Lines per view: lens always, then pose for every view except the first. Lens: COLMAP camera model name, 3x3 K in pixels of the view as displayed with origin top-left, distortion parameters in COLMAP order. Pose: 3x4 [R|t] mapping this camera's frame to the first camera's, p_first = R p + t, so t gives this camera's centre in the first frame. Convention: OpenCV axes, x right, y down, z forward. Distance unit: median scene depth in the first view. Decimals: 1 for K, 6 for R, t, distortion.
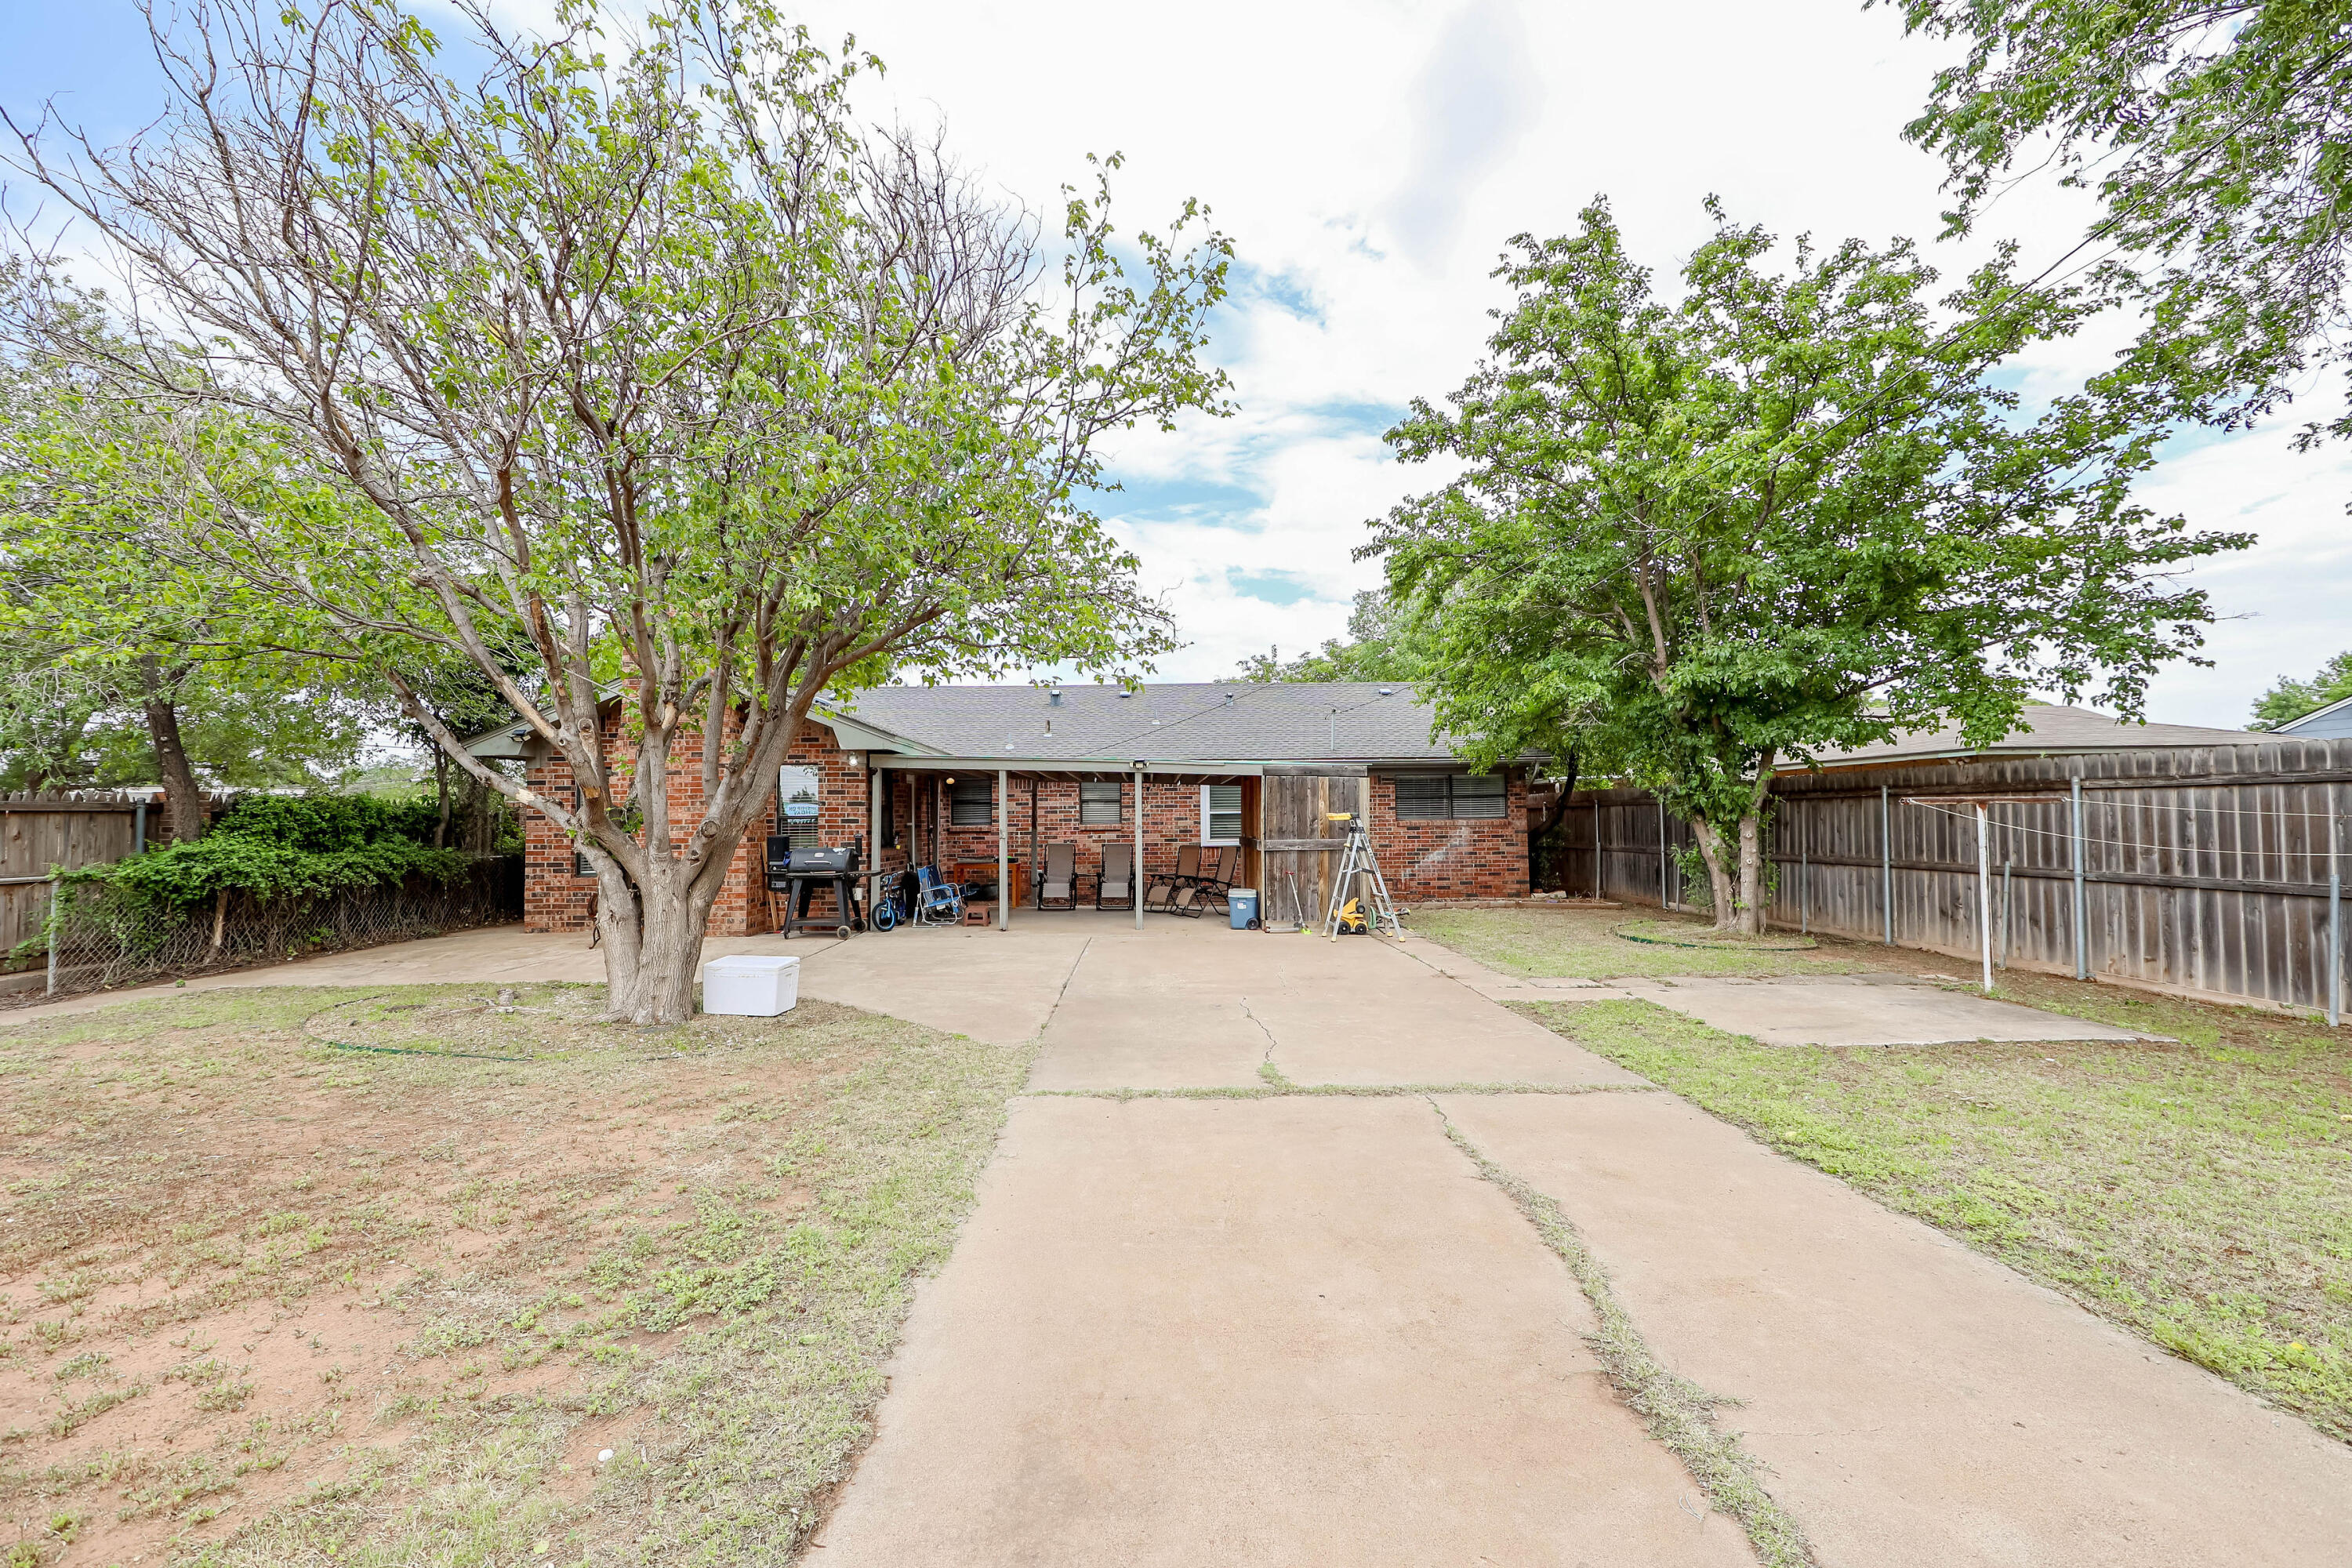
lens RADIAL K [[931.4, 0, 1129.4], [0, 931.4, 781.8], [0, 0, 1]] dist [-0.012530, 0.002451]
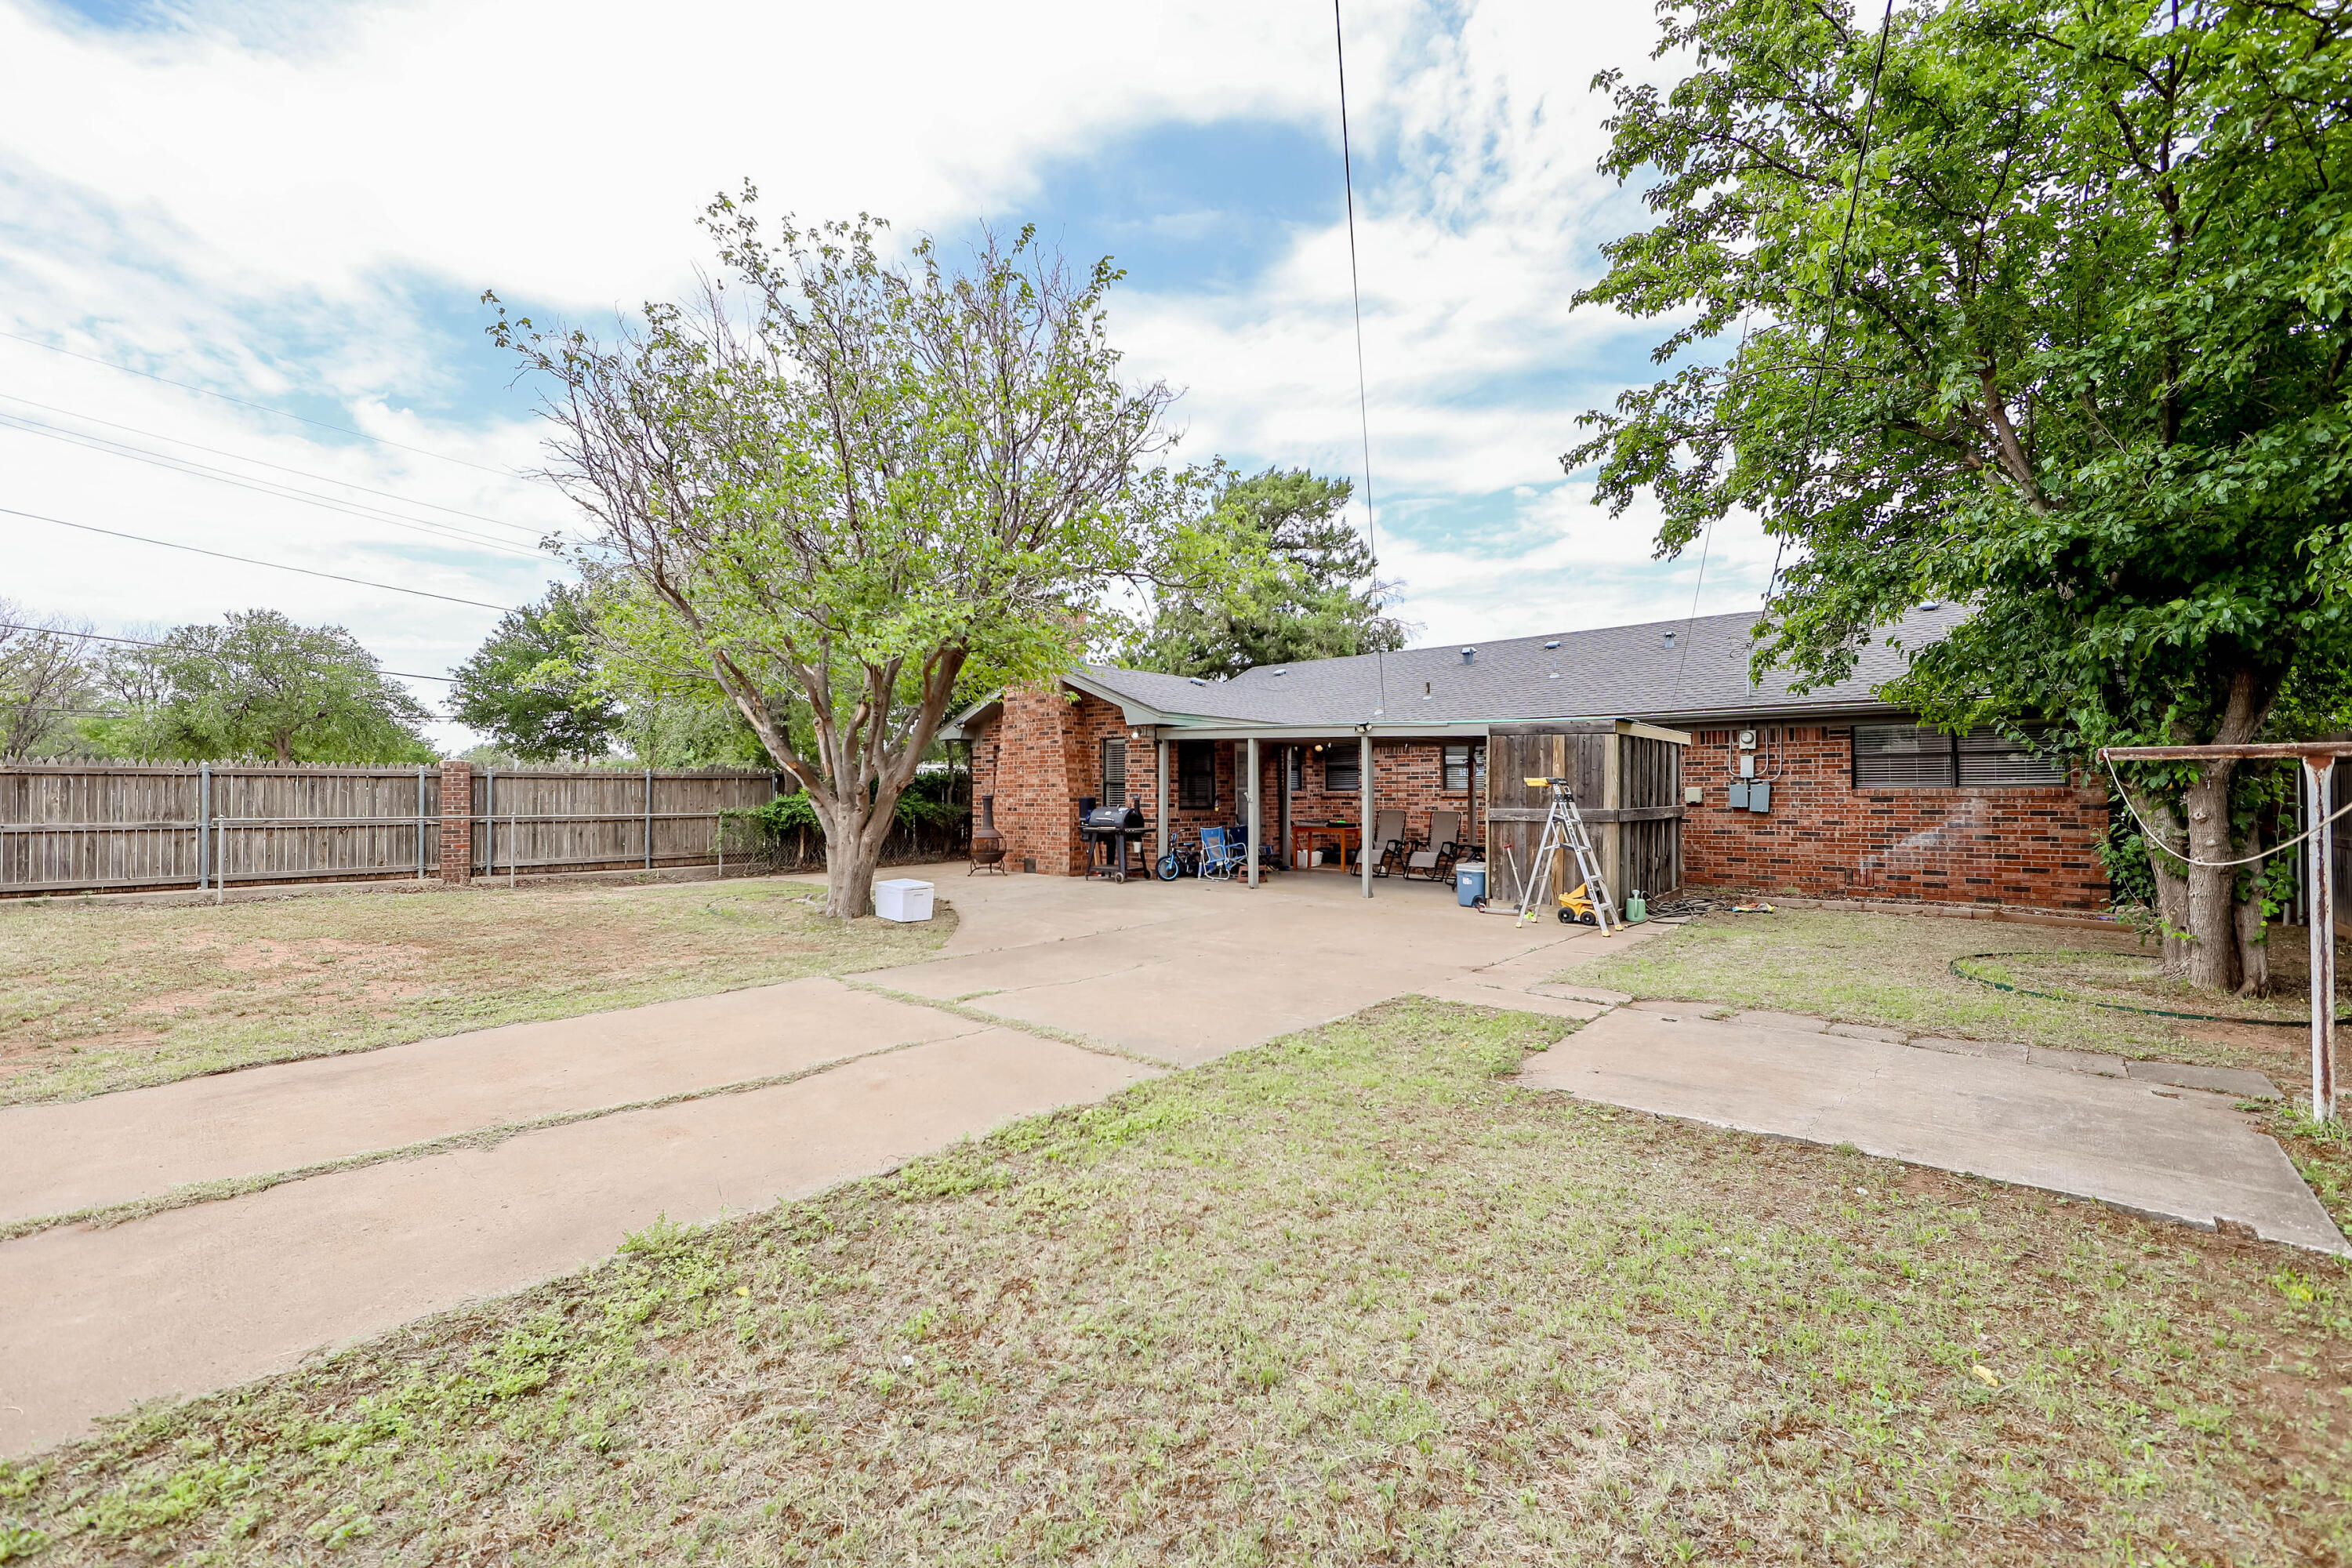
lens RADIAL K [[931.4, 0, 1129.7], [0, 931.4, 790.2], [0, 0, 1]] dist [-0.012530, 0.002451]
pose [[0.732077, 0.006498, -0.681191, 0.493269], [0.023620, 0.999111, 0.034915, 0.006099], [0.680812, -0.041651, 0.731273, 0.120361]]
